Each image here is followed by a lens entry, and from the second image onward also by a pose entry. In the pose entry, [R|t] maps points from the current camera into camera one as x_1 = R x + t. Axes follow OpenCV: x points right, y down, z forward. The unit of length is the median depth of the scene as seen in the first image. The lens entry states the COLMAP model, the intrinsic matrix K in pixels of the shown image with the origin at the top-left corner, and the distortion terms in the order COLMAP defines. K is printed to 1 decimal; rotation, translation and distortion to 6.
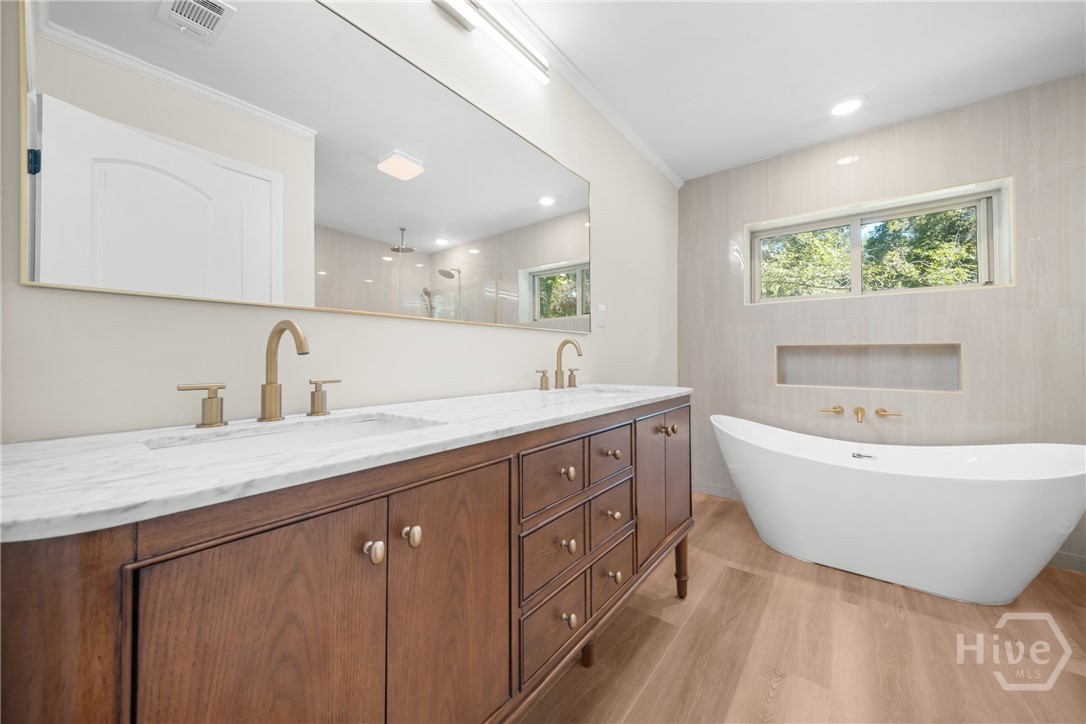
lens RADIAL K [[385.9, 0, 544.4], [0, 385.9, 357.8], [0, 0, 1]] dist [-0.000855, -0.000082]
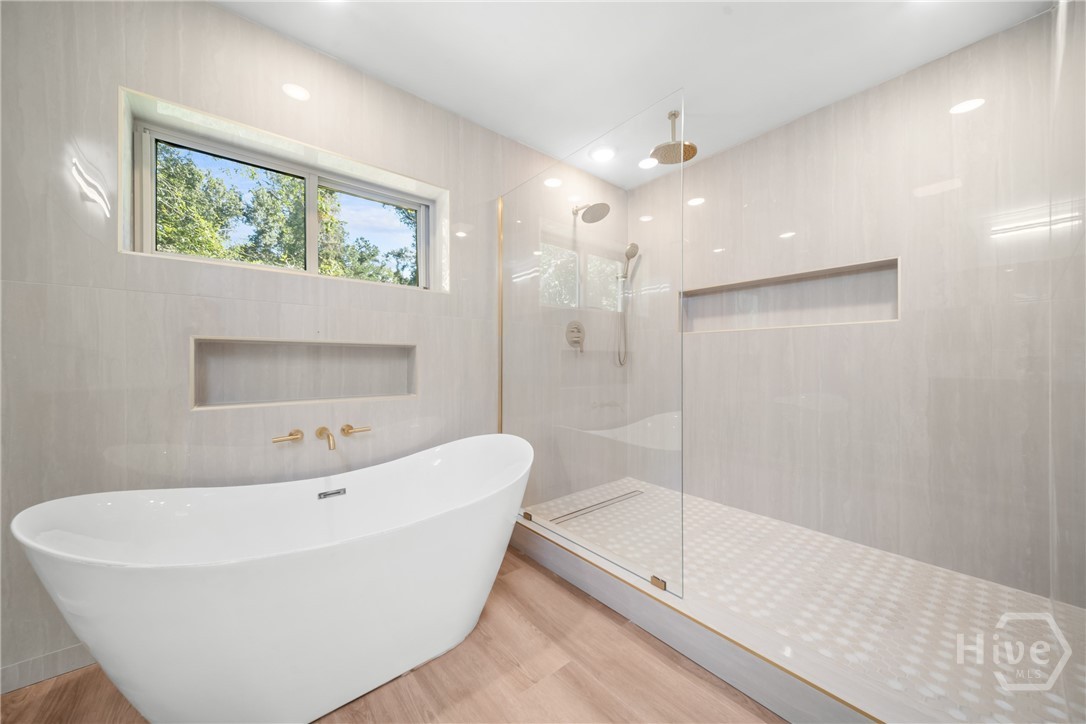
lens RADIAL K [[385.9, 0, 539.0], [0, 385.9, 359.2], [0, 0, 1]] dist [-0.000855, -0.000082]
pose [[0.220791, 0.000562, 0.975321, 0.191274], [-0.003877, 0.999992, 0.000302, -0.003817], [-0.975314, -0.003848, 0.220791, 0.440942]]
